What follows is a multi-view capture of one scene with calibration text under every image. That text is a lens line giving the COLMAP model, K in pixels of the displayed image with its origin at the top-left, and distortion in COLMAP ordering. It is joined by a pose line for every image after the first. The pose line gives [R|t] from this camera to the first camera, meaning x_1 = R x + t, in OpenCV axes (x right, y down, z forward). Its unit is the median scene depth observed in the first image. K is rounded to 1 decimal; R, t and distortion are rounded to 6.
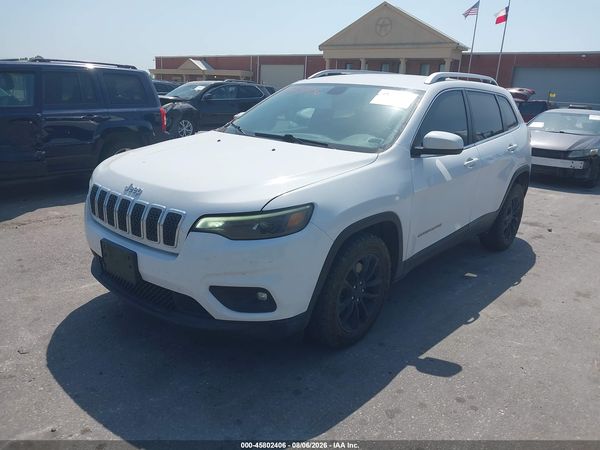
lens RADIAL K [[480.1, 0, 313.9], [0, 480.1, 224.8], [0, 0, 1]] dist [-0.000501, -0.004633]
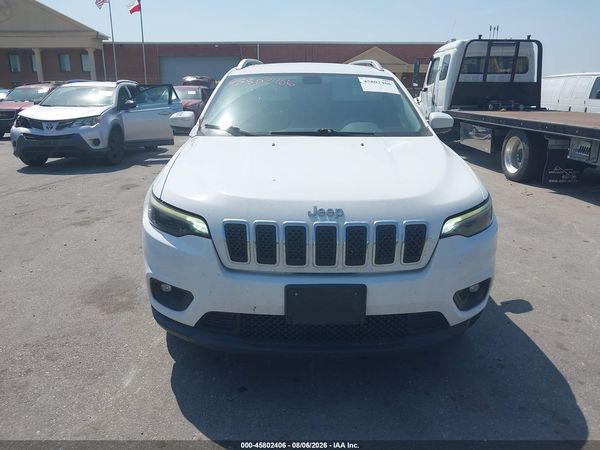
lens RADIAL K [[480.1, 0, 299.4], [0, 480.1, 225.3], [0, 0, 1]] dist [-0.000501, -0.004633]
pose [[0.755852, -0.222844, 0.615653, -0.629812], [0.210752, 0.973061, 0.093467, -0.094485], [-0.619896, 0.059103, 0.782455, 0.288589]]
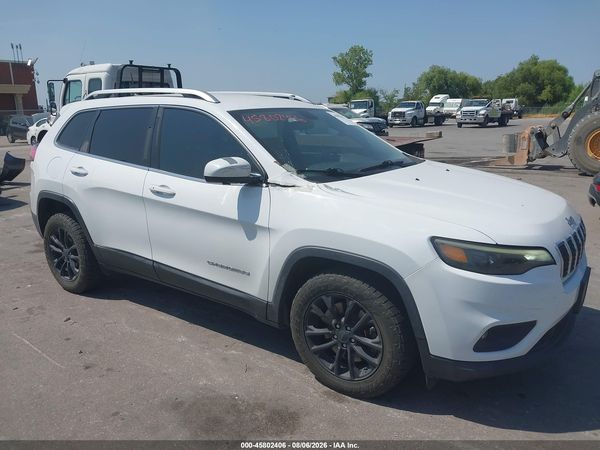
lens RADIAL K [[480.1, 0, 301.0], [0, 480.1, 227.0], [0, 0, 1]] dist [-0.000501, -0.004633]
pose [[-0.073251, -0.286747, 0.955202, -0.922419], [0.275660, 0.914640, 0.295710, -0.366462], [-0.958460, 0.284972, 0.012046, 1.082987]]
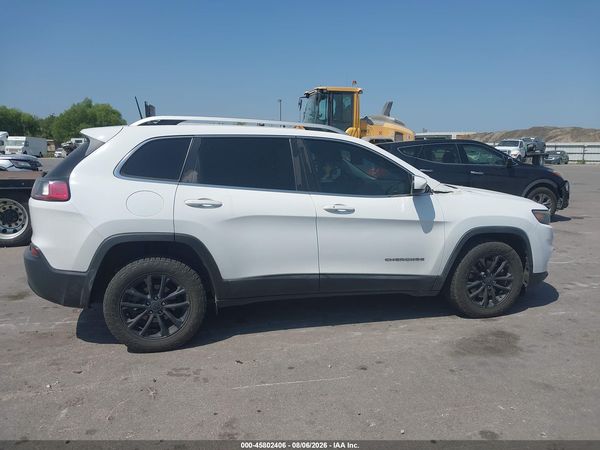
lens RADIAL K [[480.1, 0, 301.0], [0, 480.1, 224.0], [0, 0, 1]] dist [-0.000501, -0.004633]
pose [[-0.811805, -0.147968, 0.564871, -0.562616], [0.108321, 0.912412, 0.394679, -0.617534], [-0.573794, 0.381590, -0.724672, 2.111453]]
